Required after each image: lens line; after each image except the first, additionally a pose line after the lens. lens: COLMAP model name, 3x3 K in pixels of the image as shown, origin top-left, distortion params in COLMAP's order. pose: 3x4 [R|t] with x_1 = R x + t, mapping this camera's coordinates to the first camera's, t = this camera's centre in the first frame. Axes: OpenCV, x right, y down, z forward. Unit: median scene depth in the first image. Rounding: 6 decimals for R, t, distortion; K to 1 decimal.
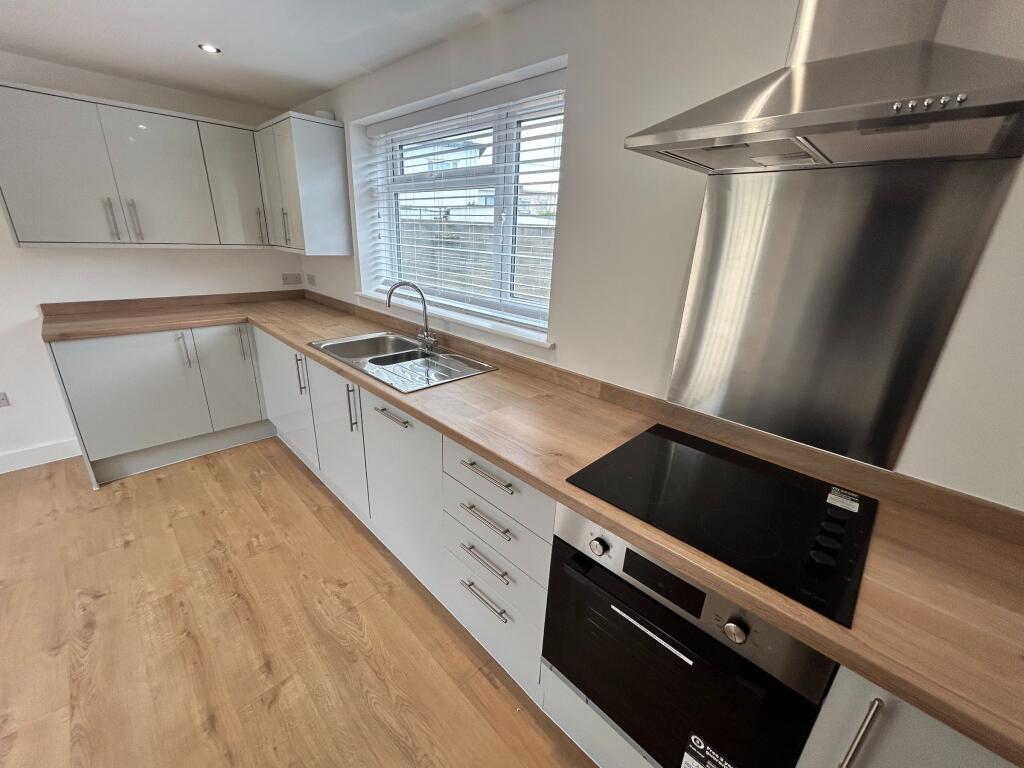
lens RADIAL K [[413.1, 0, 511.3], [0, 413.1, 383.8], [0, 0, 1]] dist [-0.002154, 0.000330]
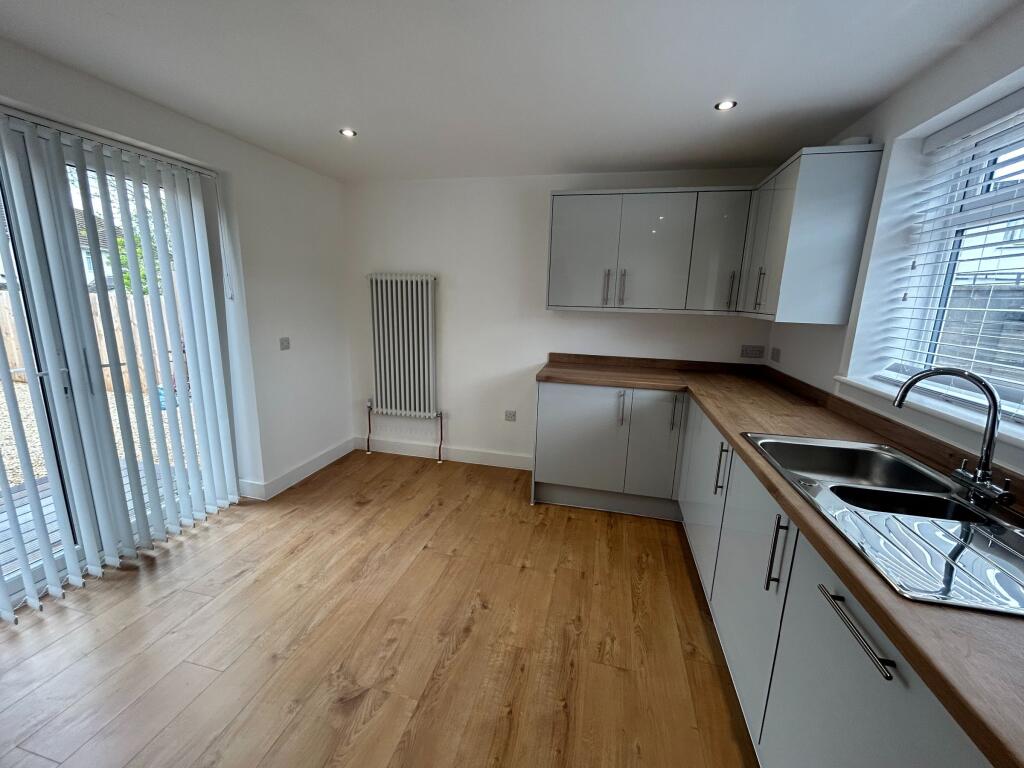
lens RADIAL K [[413.1, 0, 511.3], [0, 413.1, 383.8], [0, 0, 1]] dist [-0.002154, 0.000330]
pose [[0.518438, 0.148852, -0.842060, -0.086813], [-0.295084, 0.955386, -0.012792, -0.045670], [0.802588, 0.255110, 0.539232, 0.223383]]
